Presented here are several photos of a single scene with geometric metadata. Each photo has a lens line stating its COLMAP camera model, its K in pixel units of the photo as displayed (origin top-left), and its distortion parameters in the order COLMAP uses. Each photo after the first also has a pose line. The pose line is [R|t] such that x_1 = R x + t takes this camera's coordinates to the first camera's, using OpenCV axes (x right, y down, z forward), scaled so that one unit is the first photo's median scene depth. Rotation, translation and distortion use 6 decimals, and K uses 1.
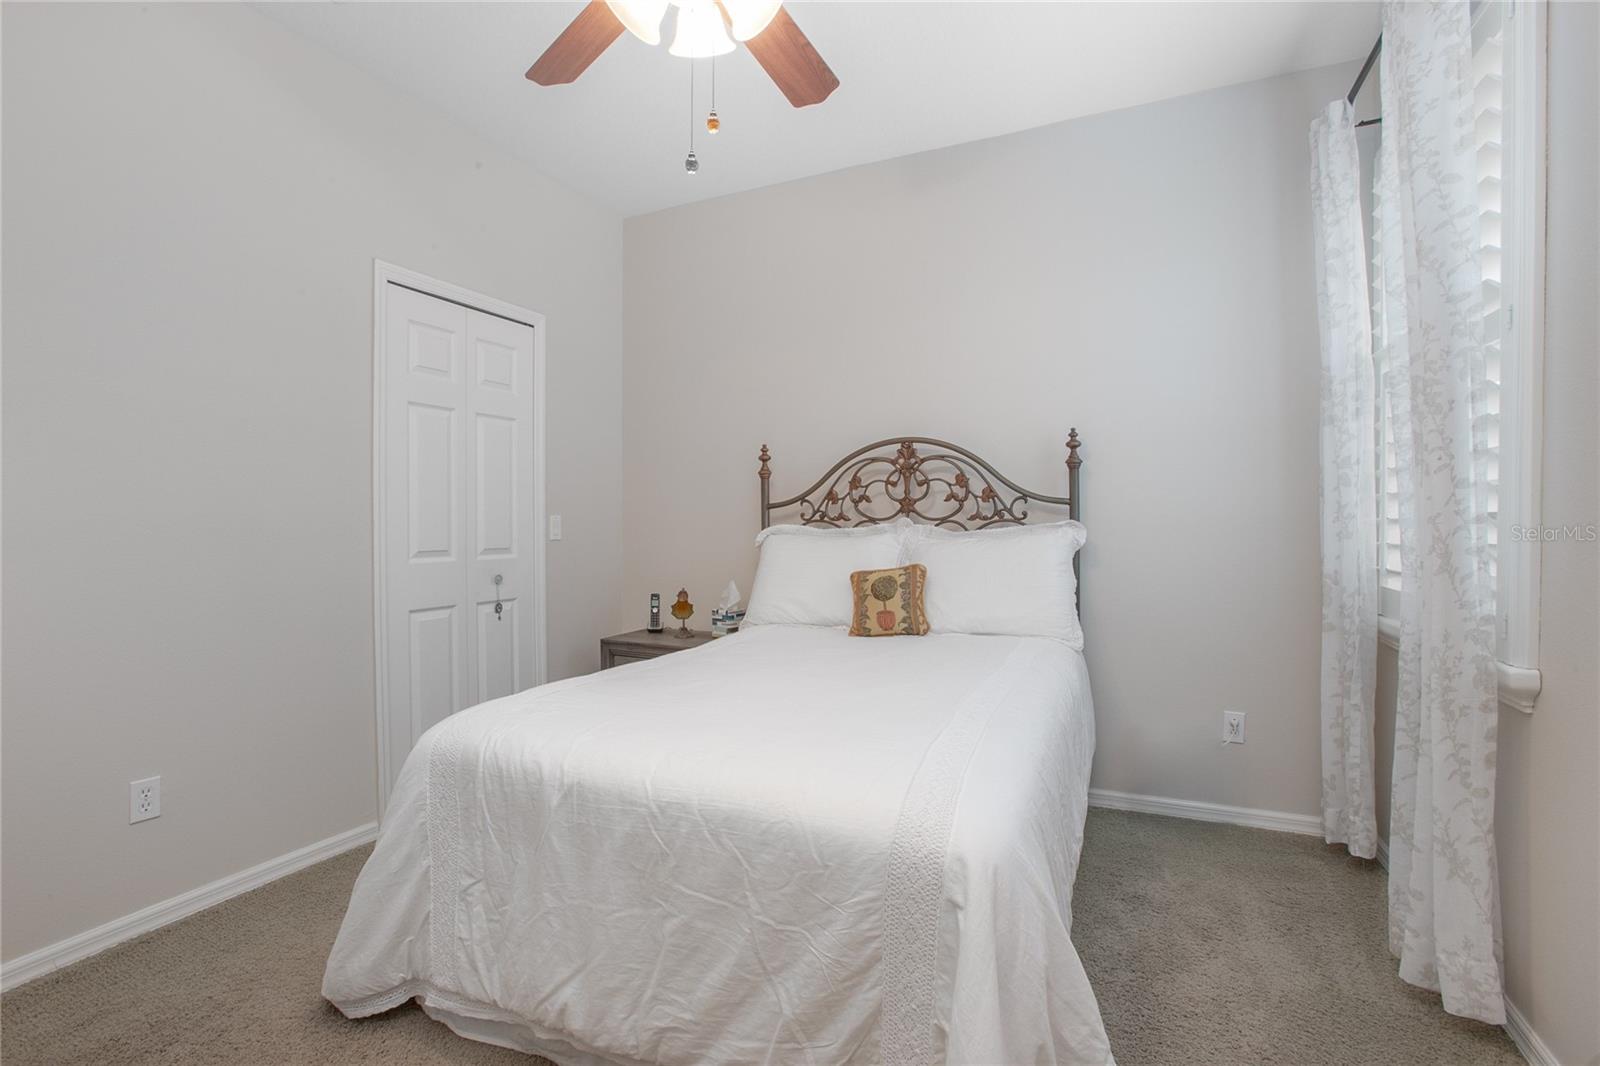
lens RADIAL K [[728.5, 0, 795.2], [0, 728.5, 528.4], [0, 0, 1]] dist [-0.077450, 0.036476]
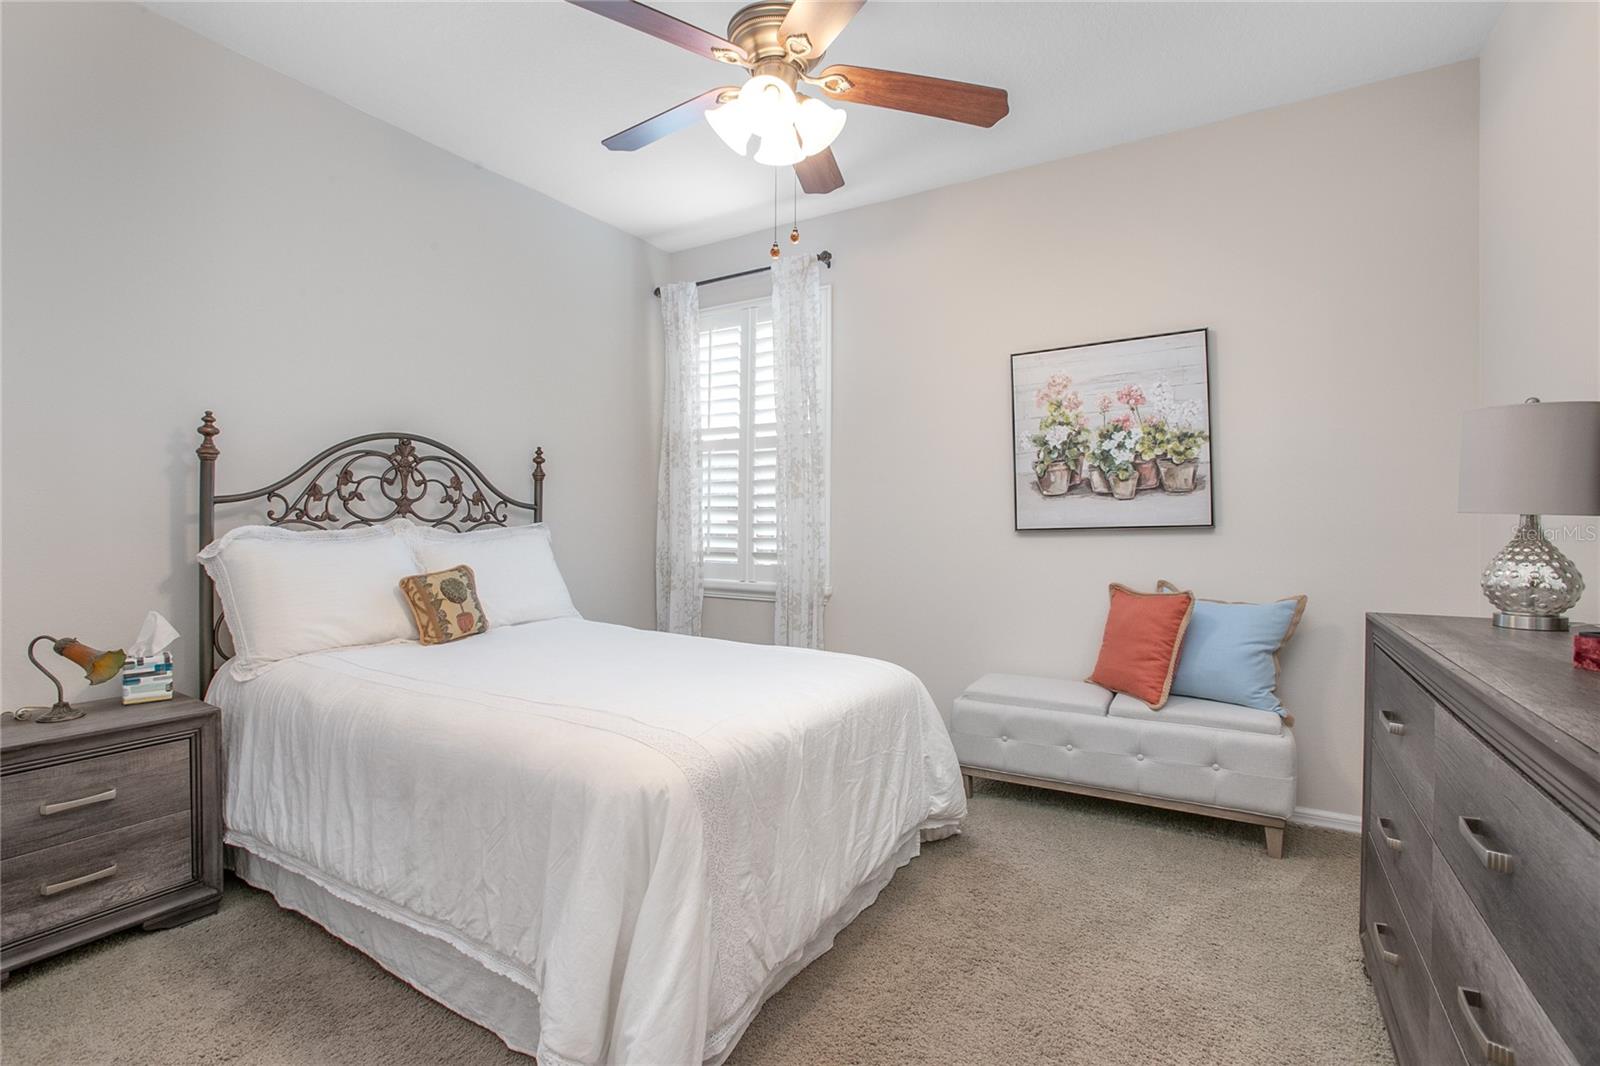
lens RADIAL K [[728.5, 0, 795.2], [0, 728.5, 528.4], [0, 0, 1]] dist [-0.077450, 0.036476]
pose [[0.115057, -0.003102, 0.993354, -0.713371], [0.000051, 0.999995, 0.003116, -0.004889], [-0.993359, -0.000308, 0.115057, 0.390337]]
